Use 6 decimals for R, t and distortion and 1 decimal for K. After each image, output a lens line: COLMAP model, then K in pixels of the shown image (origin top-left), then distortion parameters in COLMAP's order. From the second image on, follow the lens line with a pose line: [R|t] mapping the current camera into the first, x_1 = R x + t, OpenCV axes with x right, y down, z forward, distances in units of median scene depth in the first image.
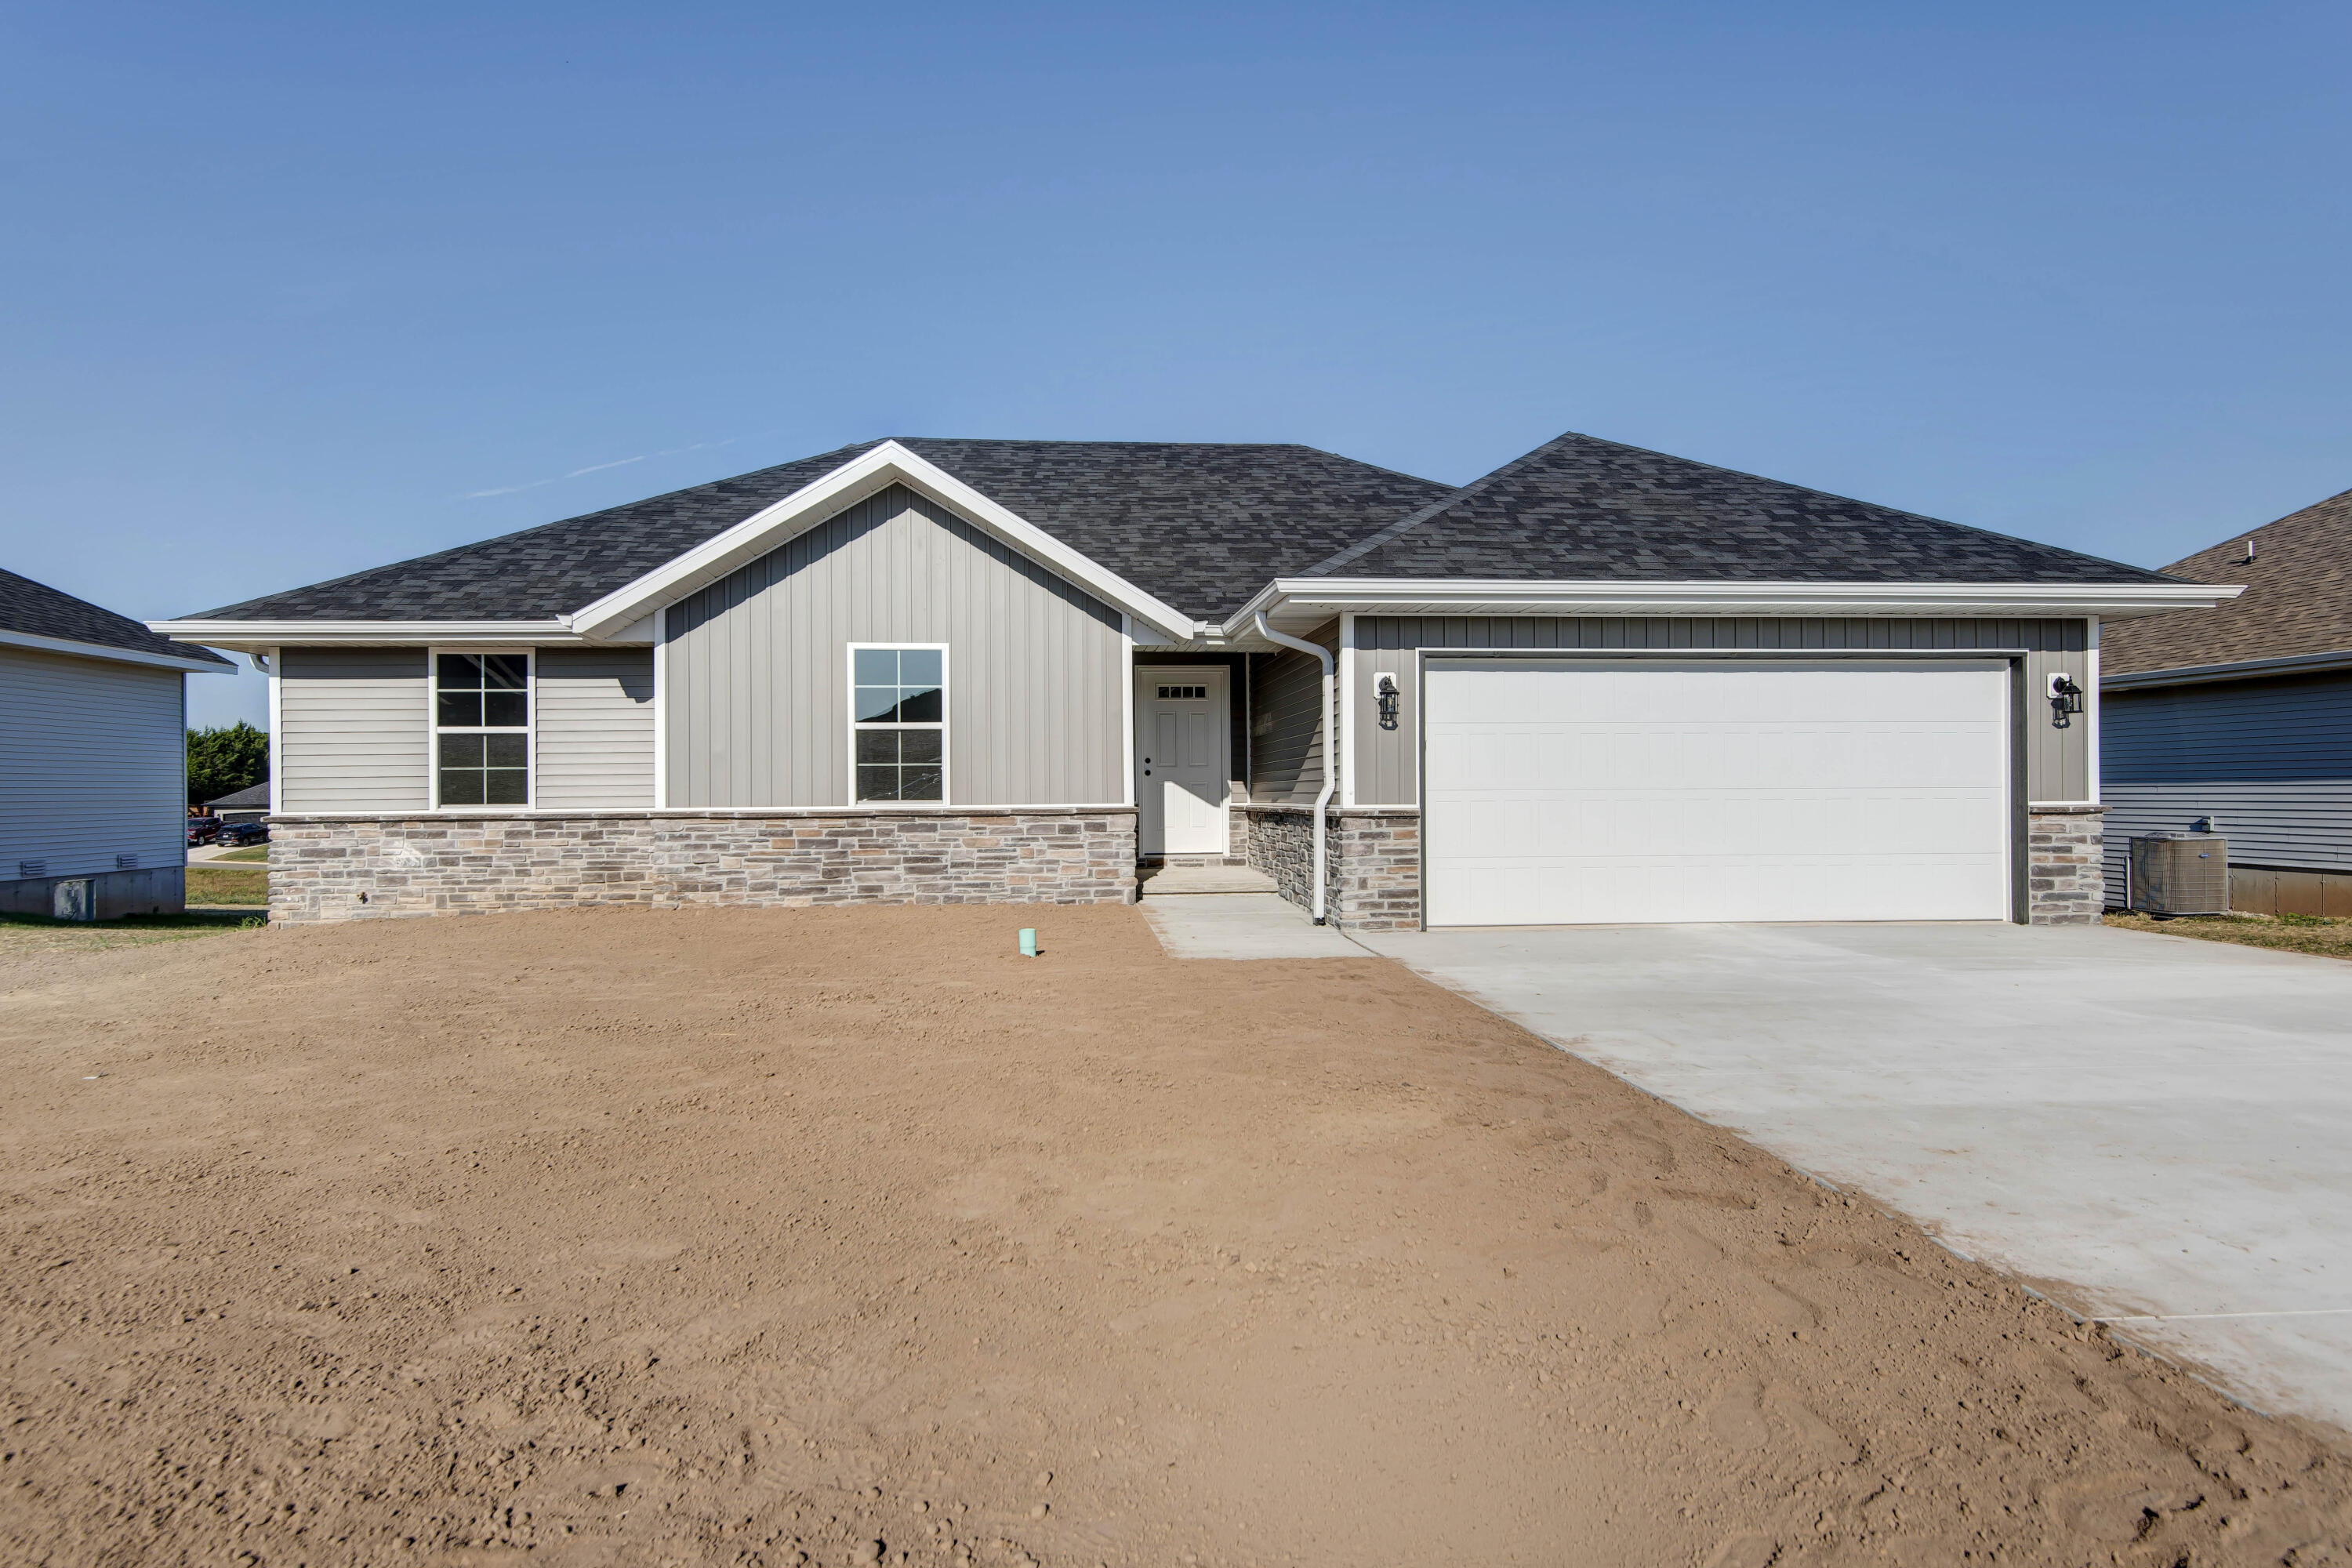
lens RADIAL K [[1340.2, 0, 1176.5], [0, 1340.2, 779.9], [0, 0, 1]] dist [0.026883, -0.001076]
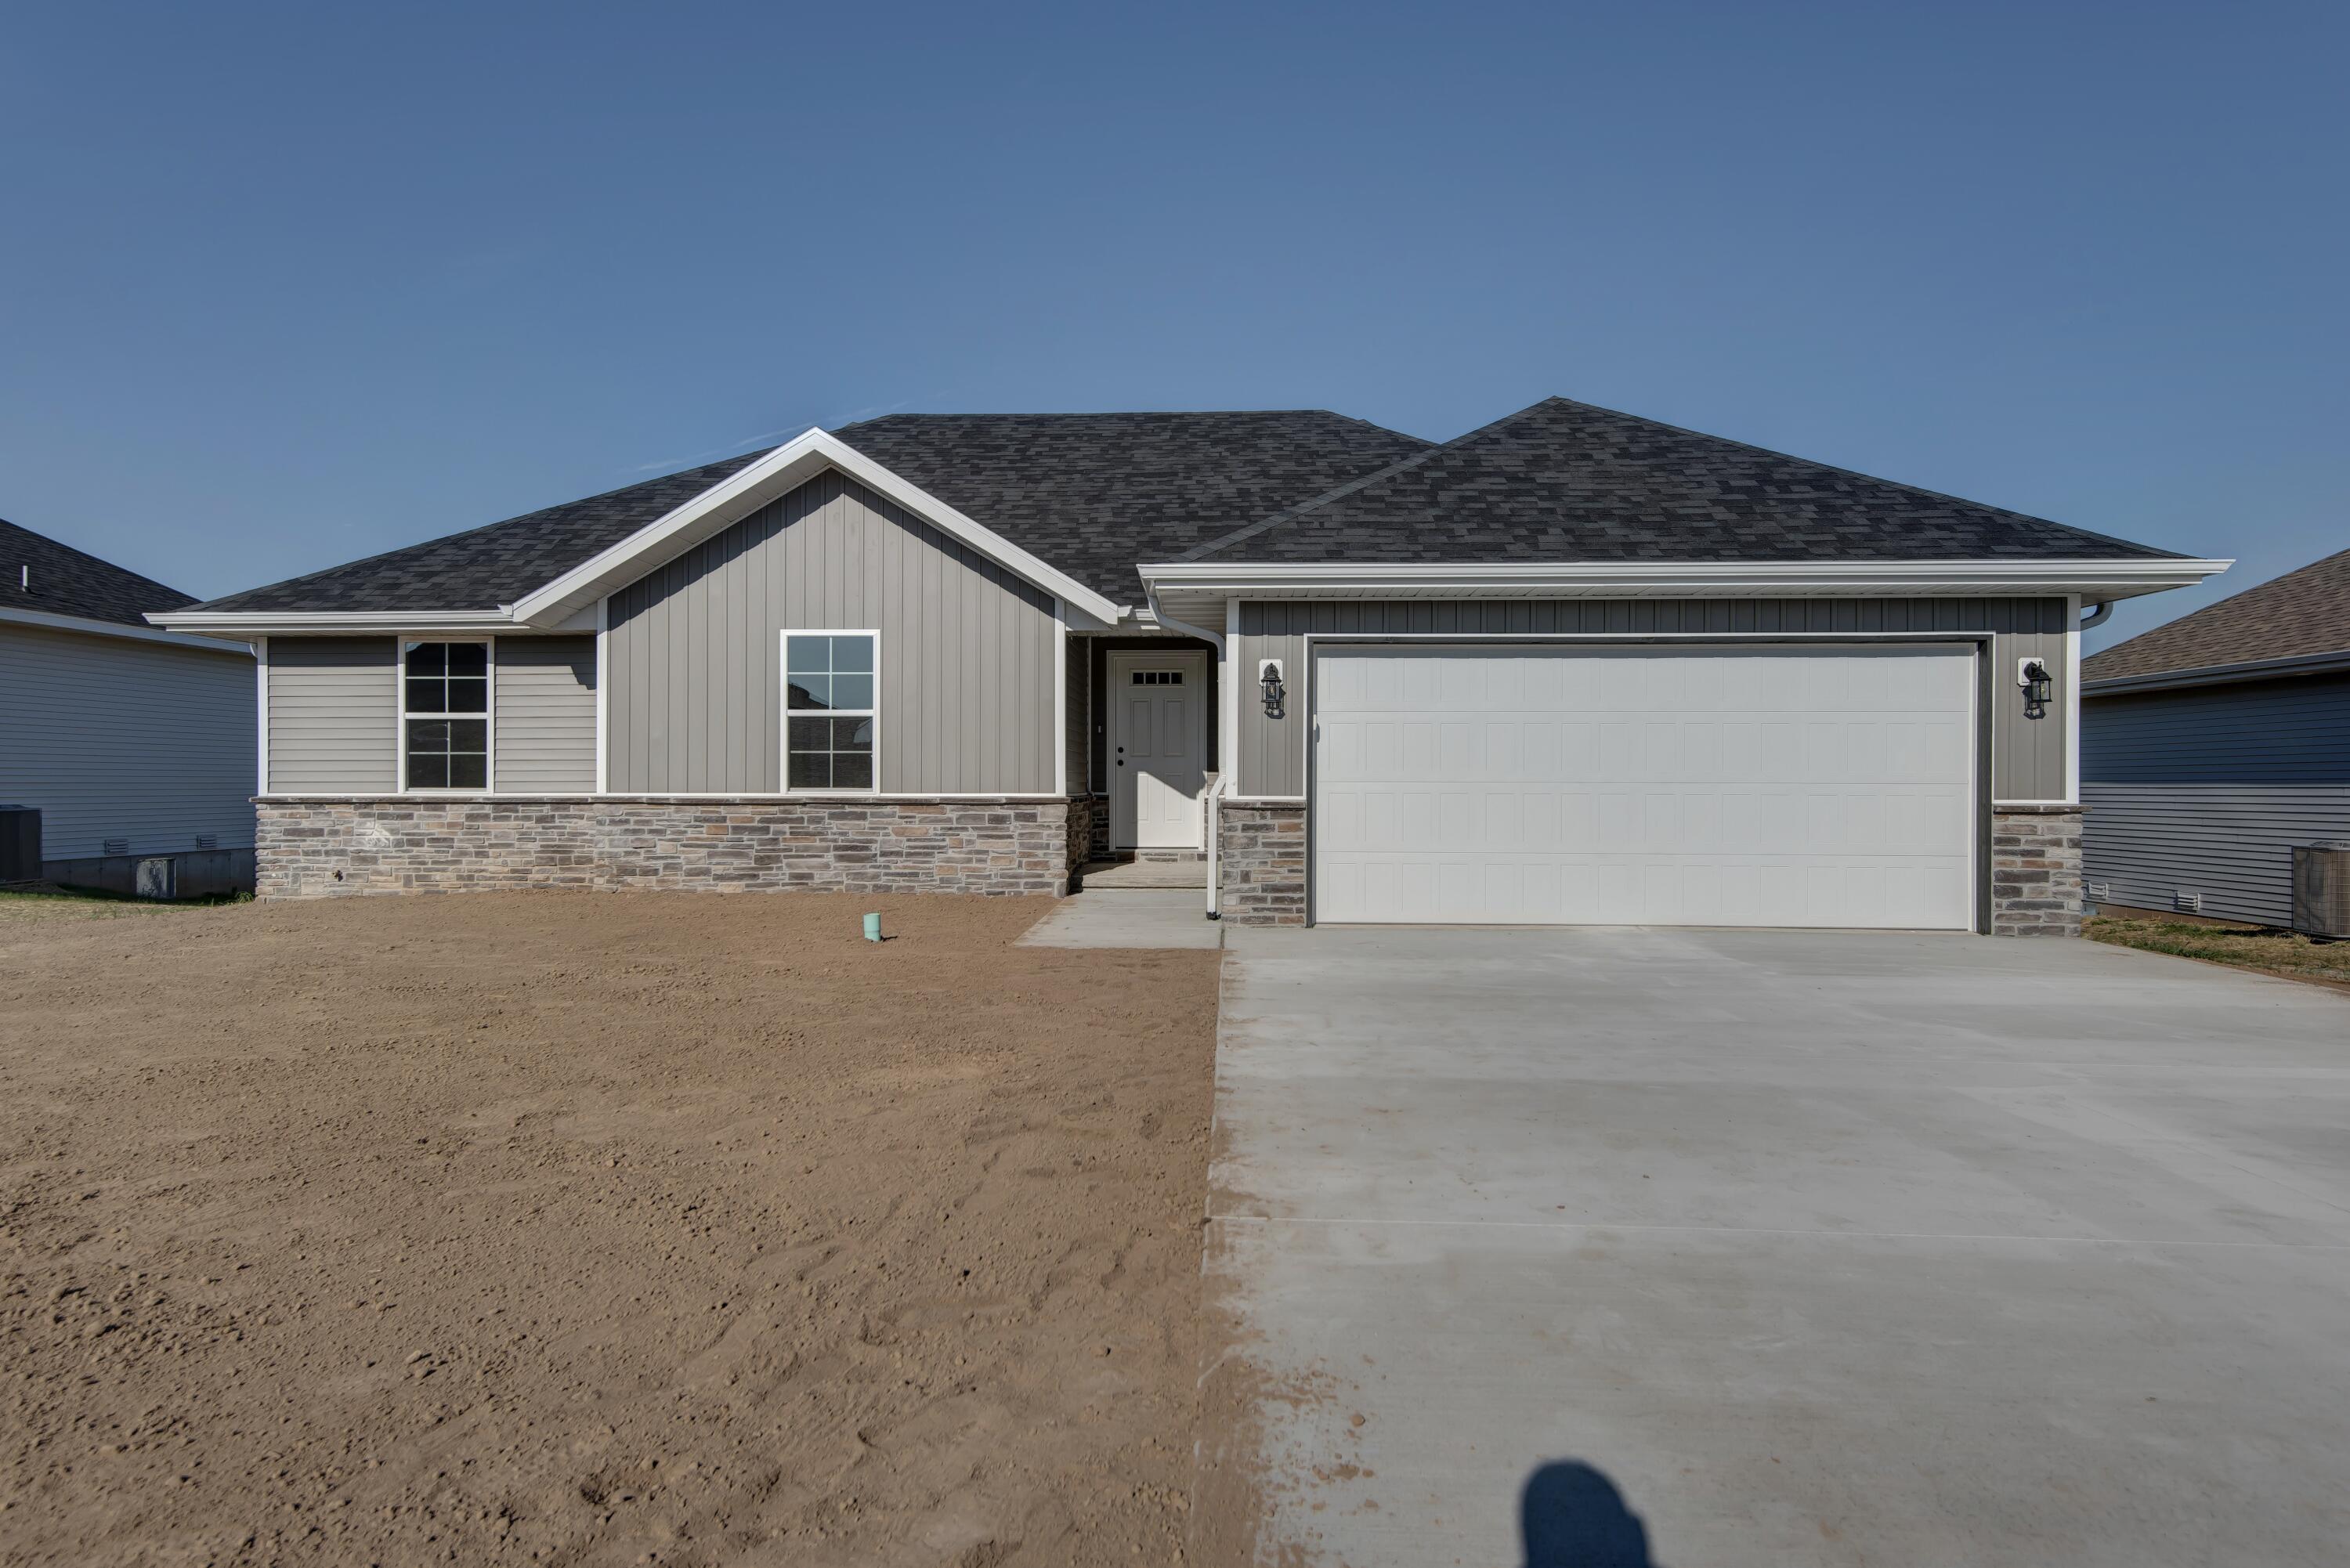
lens RADIAL K [[1514.5, 0, 1174.8], [0, 1514.5, 783.1], [0, 0, 1]] dist [0.024087, 0.001304]
pose [[0.989989, 0.009017, -0.140859, 0.206203], [-0.008115, 0.999943, 0.006980, 0.001780], [0.140914, -0.005767, 0.990005, -0.078782]]
